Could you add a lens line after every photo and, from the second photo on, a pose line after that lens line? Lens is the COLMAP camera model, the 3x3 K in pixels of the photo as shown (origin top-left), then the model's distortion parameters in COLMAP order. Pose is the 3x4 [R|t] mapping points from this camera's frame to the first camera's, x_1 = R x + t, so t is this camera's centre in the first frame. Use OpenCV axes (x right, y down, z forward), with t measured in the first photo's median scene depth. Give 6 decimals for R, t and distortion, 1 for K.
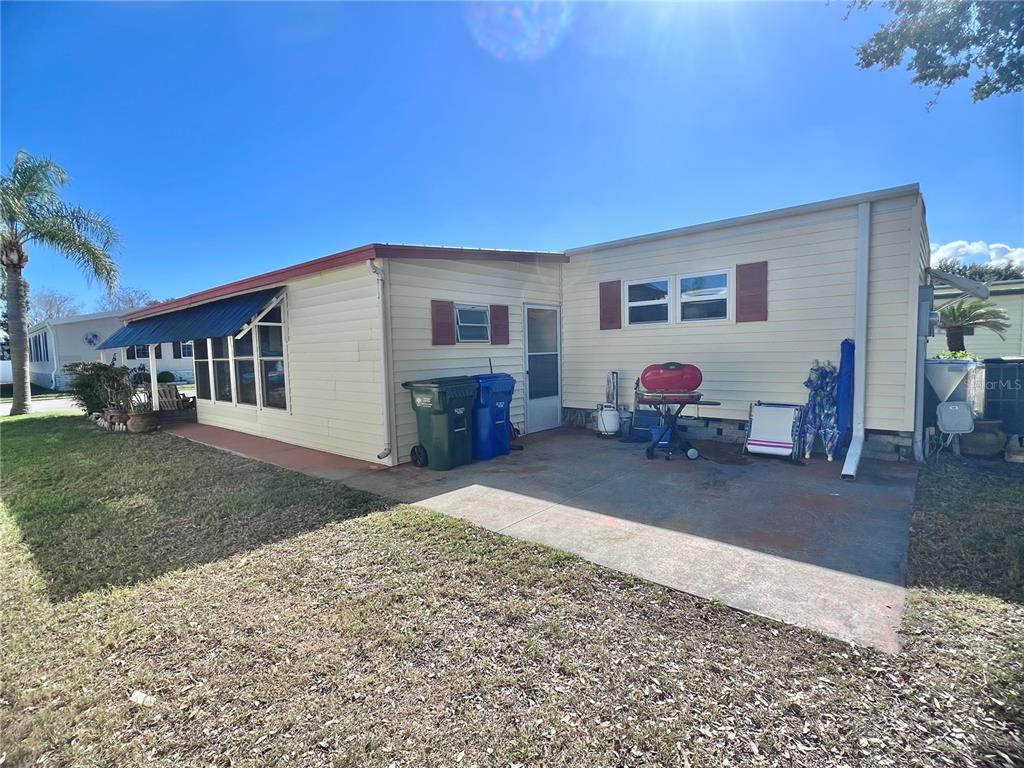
lens RADIAL K [[492.8, 0, 515.4], [0, 492.8, 385.2], [0, 0, 1]] dist [-0.002662, 0.000713]
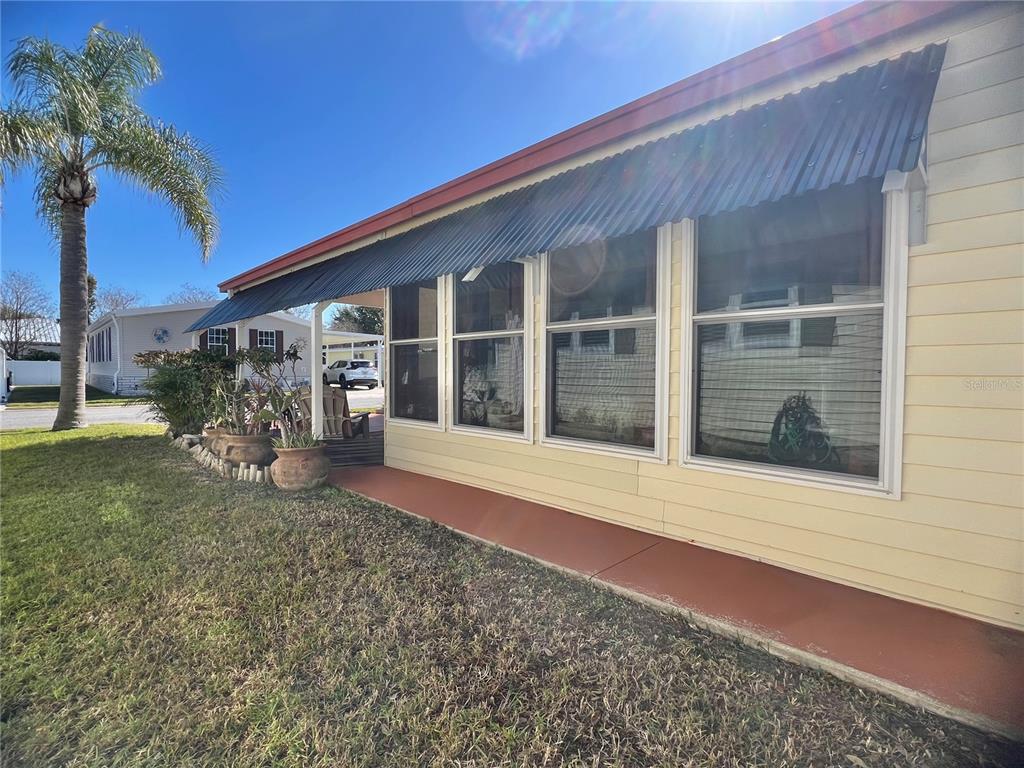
lens RADIAL K [[492.8, 0, 515.4], [0, 492.8, 385.2], [0, 0, 1]] dist [-0.002662, 0.000713]
pose [[0.997135, 0.032354, -0.068377, -0.573886], [-0.035113, 0.998601, -0.039532, 0.010575], [0.067002, 0.041820, 0.996876, 0.596599]]
